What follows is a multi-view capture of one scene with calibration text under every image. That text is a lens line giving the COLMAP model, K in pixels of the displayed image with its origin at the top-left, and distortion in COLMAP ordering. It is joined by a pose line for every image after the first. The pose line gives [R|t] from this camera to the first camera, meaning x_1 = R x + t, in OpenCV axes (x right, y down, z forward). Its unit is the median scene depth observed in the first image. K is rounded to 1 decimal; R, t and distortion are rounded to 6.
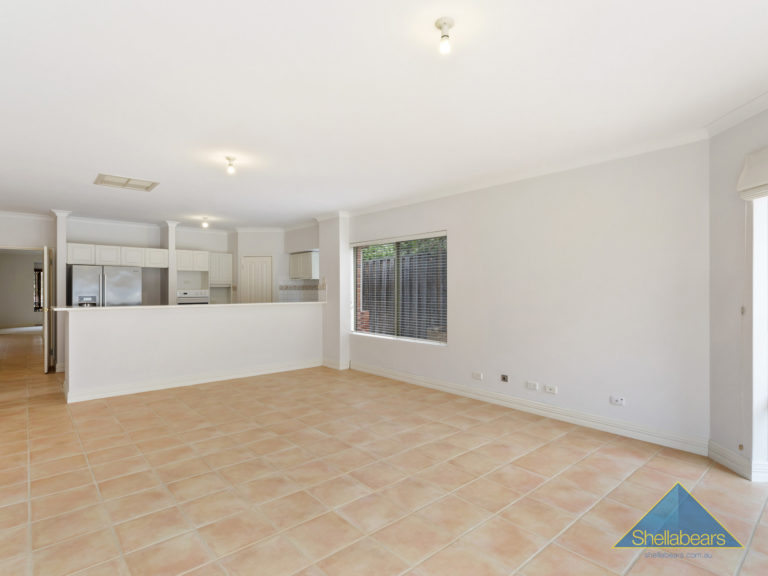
lens RADIAL K [[409.4, 0, 387.1], [0, 409.4, 289.8], [0, 0, 1]] dist [0.003832, 0.000199]
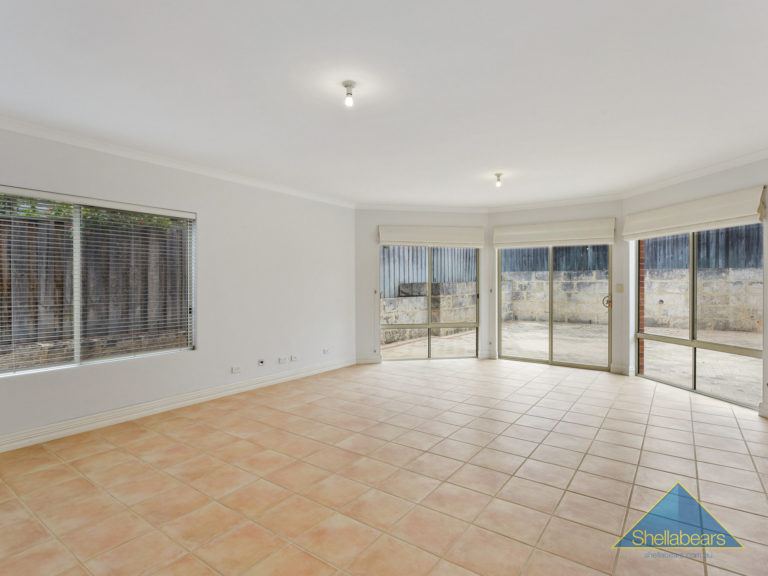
lens RADIAL K [[409.4, 0, 382.1], [0, 409.4, 285.9], [0, 0, 1]] dist [0.003832, 0.000199]
pose [[-0.217556, -0.010604, 0.975990, -1.034228], [0.001419, 0.999936, 0.011180, -0.005657], [-0.976047, 0.003817, -0.217527, 1.084748]]
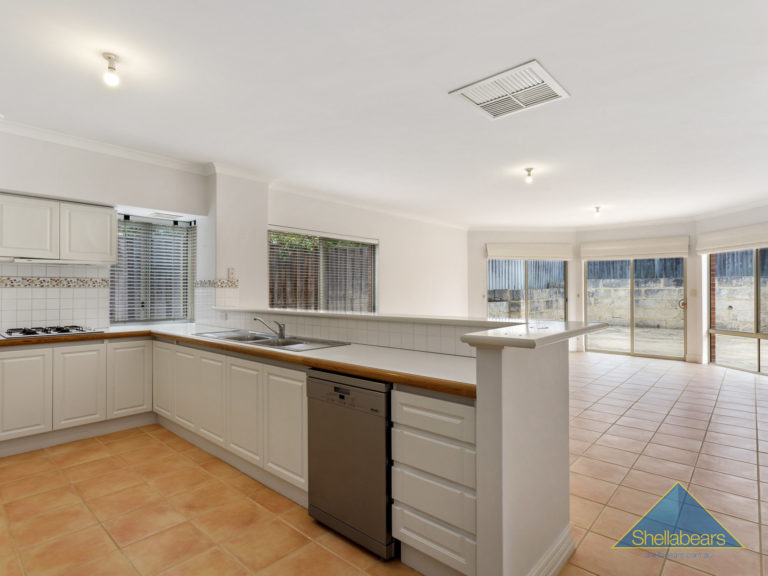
lens RADIAL K [[409.4, 0, 382.8], [0, 409.4, 288.9], [0, 0, 1]] dist [0.003832, 0.000199]
pose [[-0.114195, 0.001839, 0.993457, -1.439396], [0.001900, 0.999997, -0.001633, 0.003576], [-0.993457, 0.001701, -0.114198, 1.515634]]
